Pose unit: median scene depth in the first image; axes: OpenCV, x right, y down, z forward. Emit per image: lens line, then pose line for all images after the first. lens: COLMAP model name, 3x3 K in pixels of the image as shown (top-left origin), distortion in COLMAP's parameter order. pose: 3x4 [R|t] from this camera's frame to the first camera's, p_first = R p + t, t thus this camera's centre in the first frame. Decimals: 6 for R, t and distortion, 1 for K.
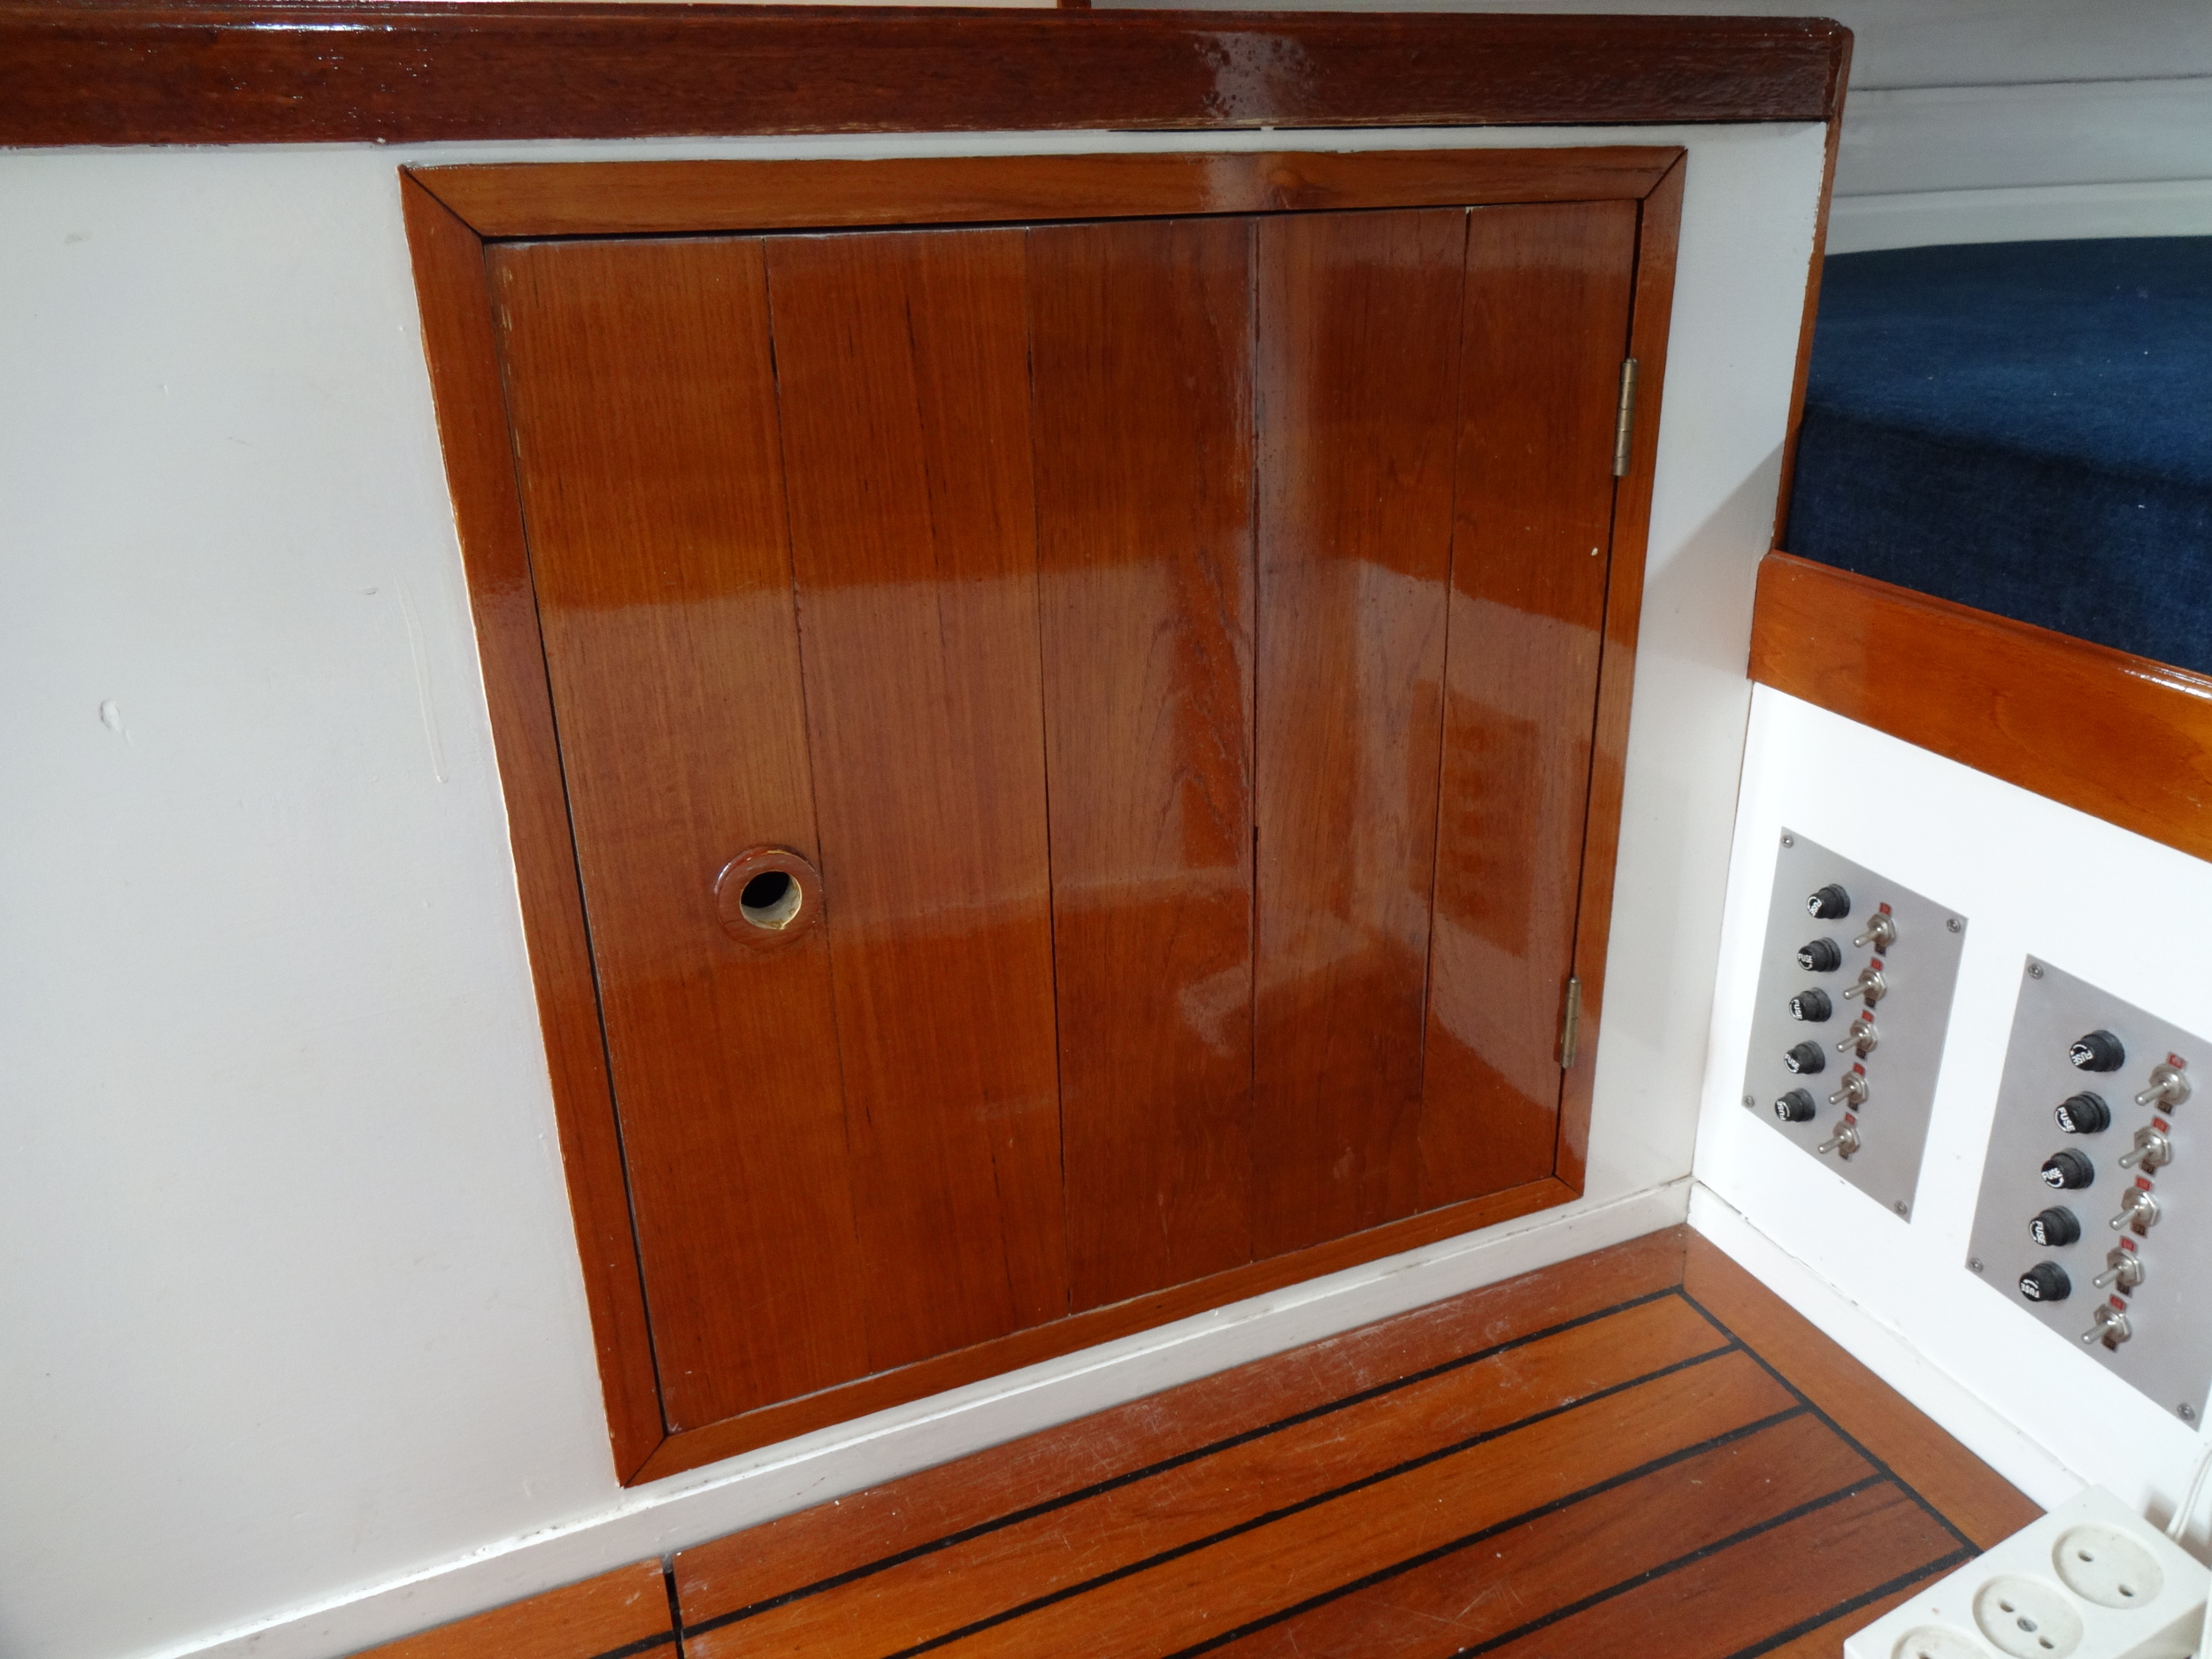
lens RADIAL K [[1619.3, 0, 1106.6], [0, 1619.3, 821.0], [0, 0, 1]] dist [-0.017230, 0.005682]
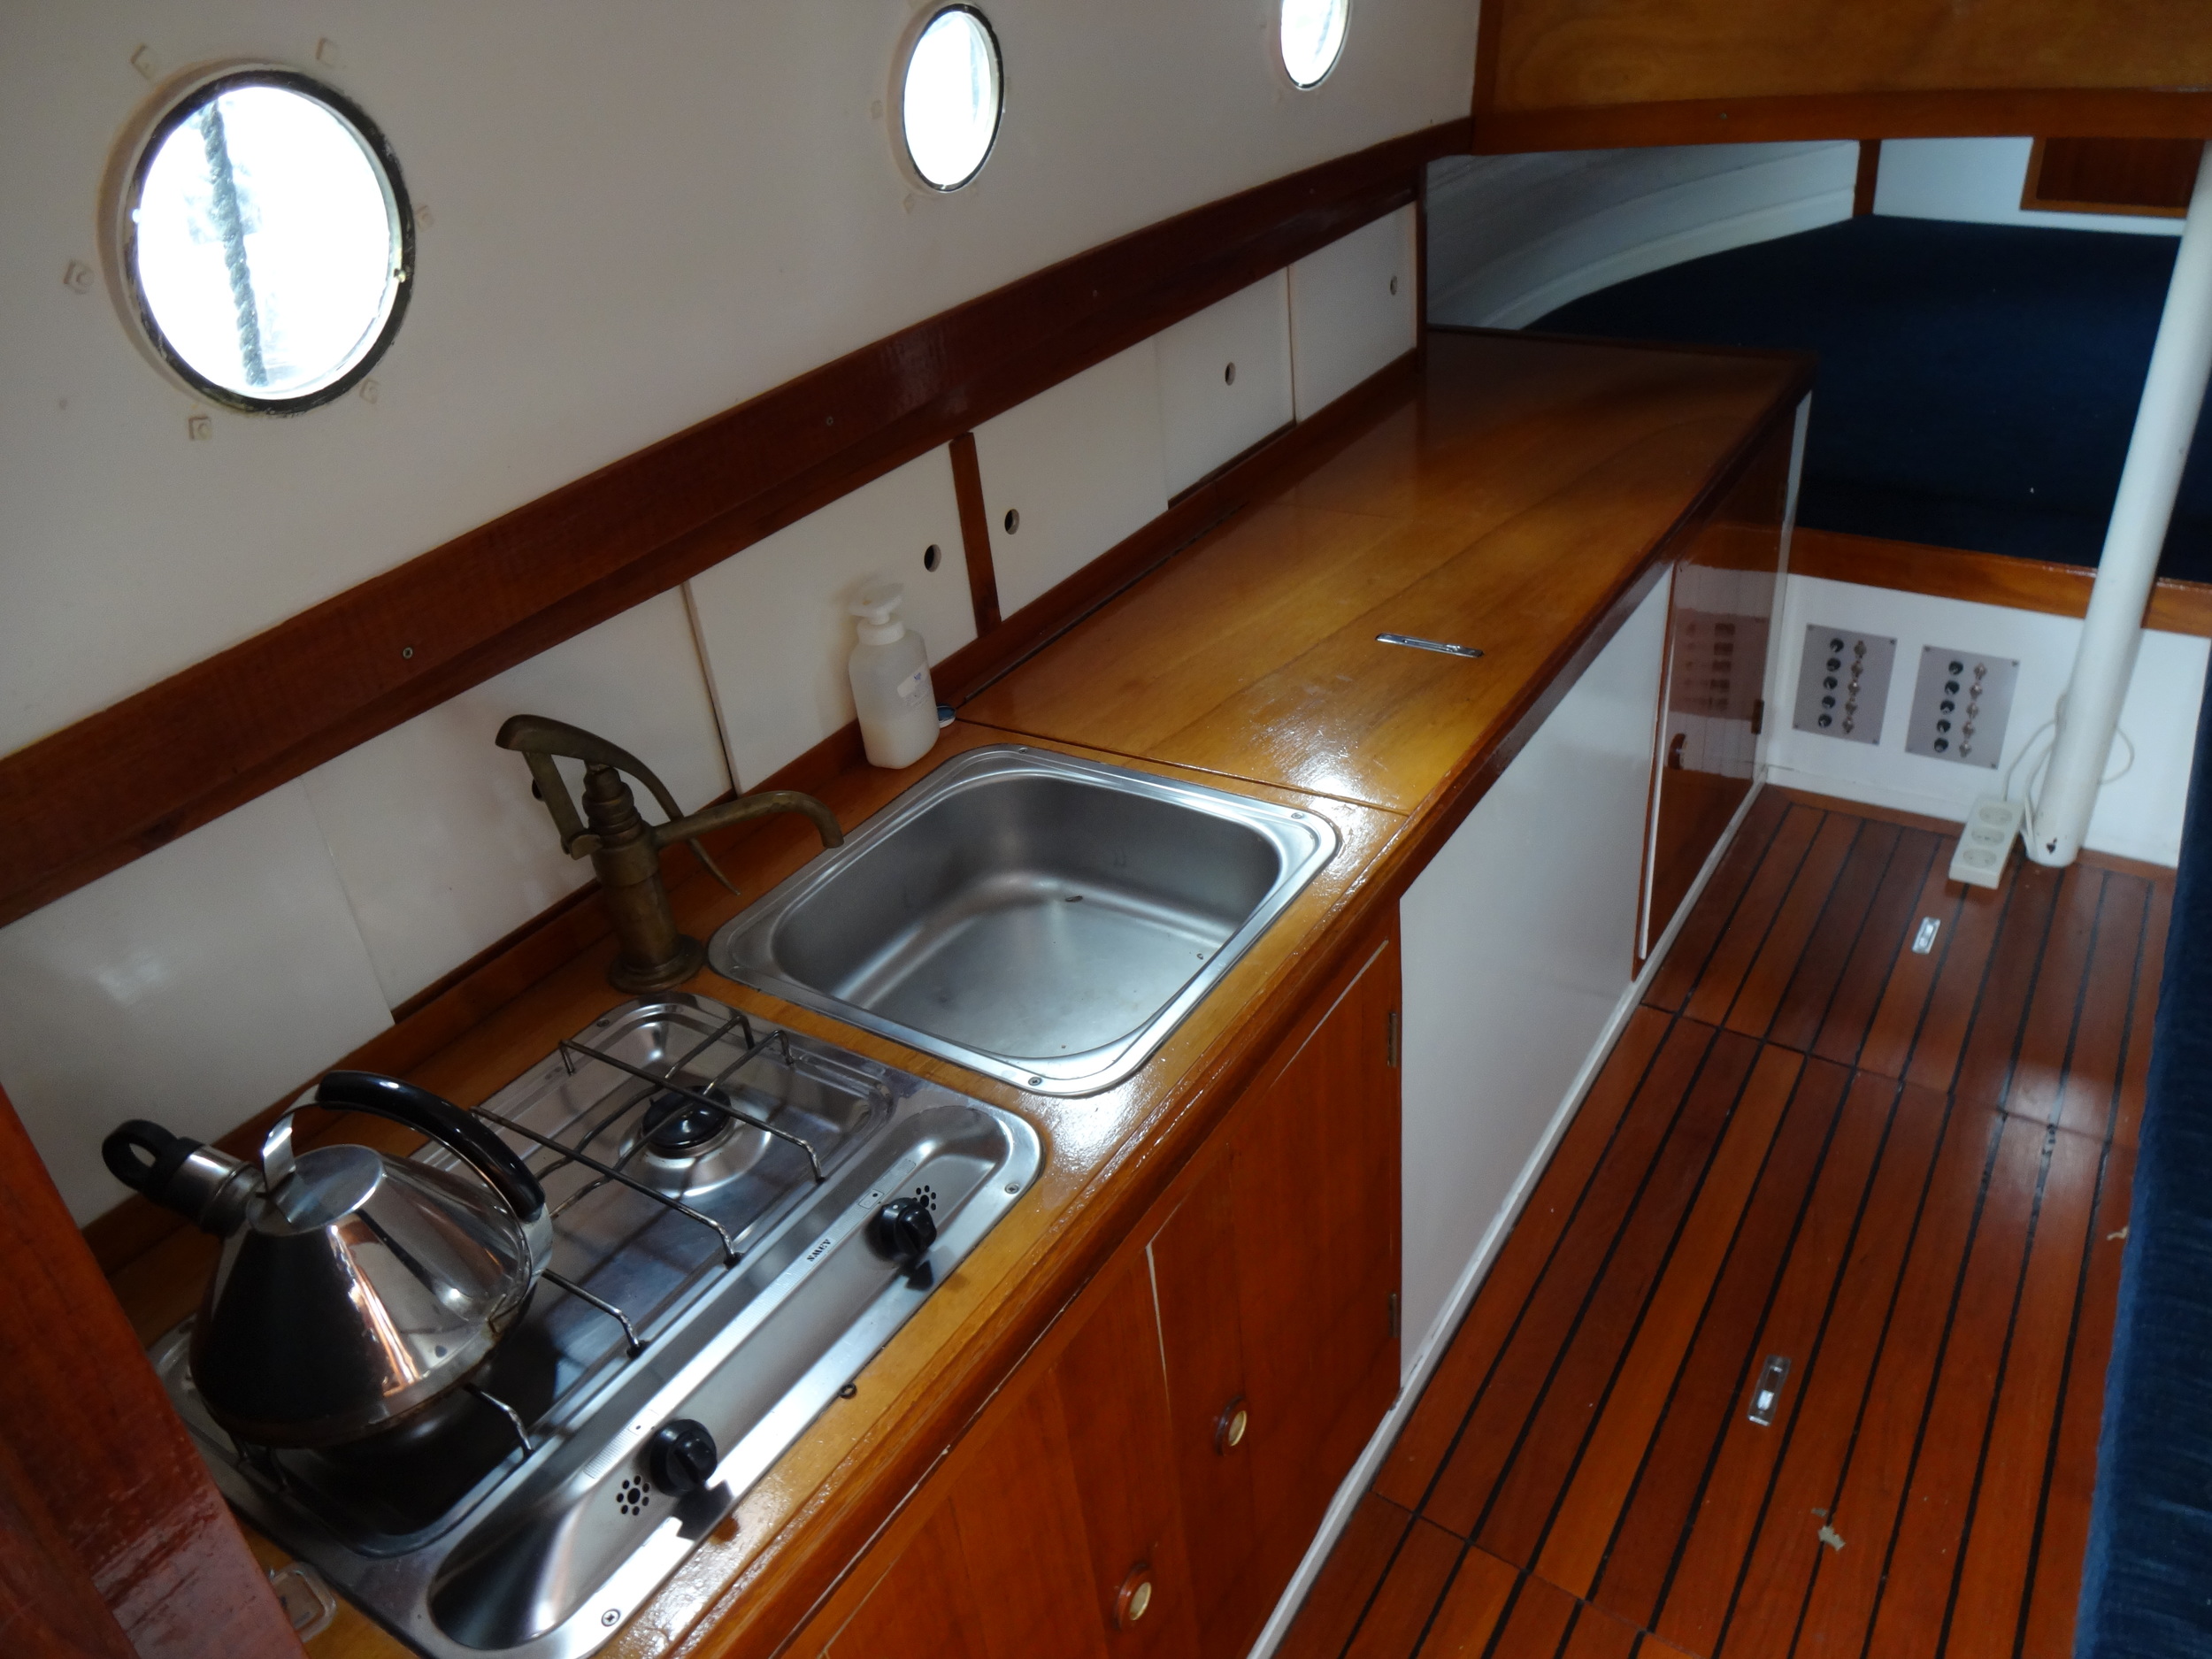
lens RADIAL K [[1619.3, 0, 1113.2], [0, 1619.3, 819.5], [0, 0, 1]] dist [-0.017230, 0.005682]
pose [[0.829699, -0.333519, 0.447622, -2.081027], [0.276111, 0.942123, 0.190176, -0.580991], [-0.485142, -0.034196, 0.873766, -0.901818]]
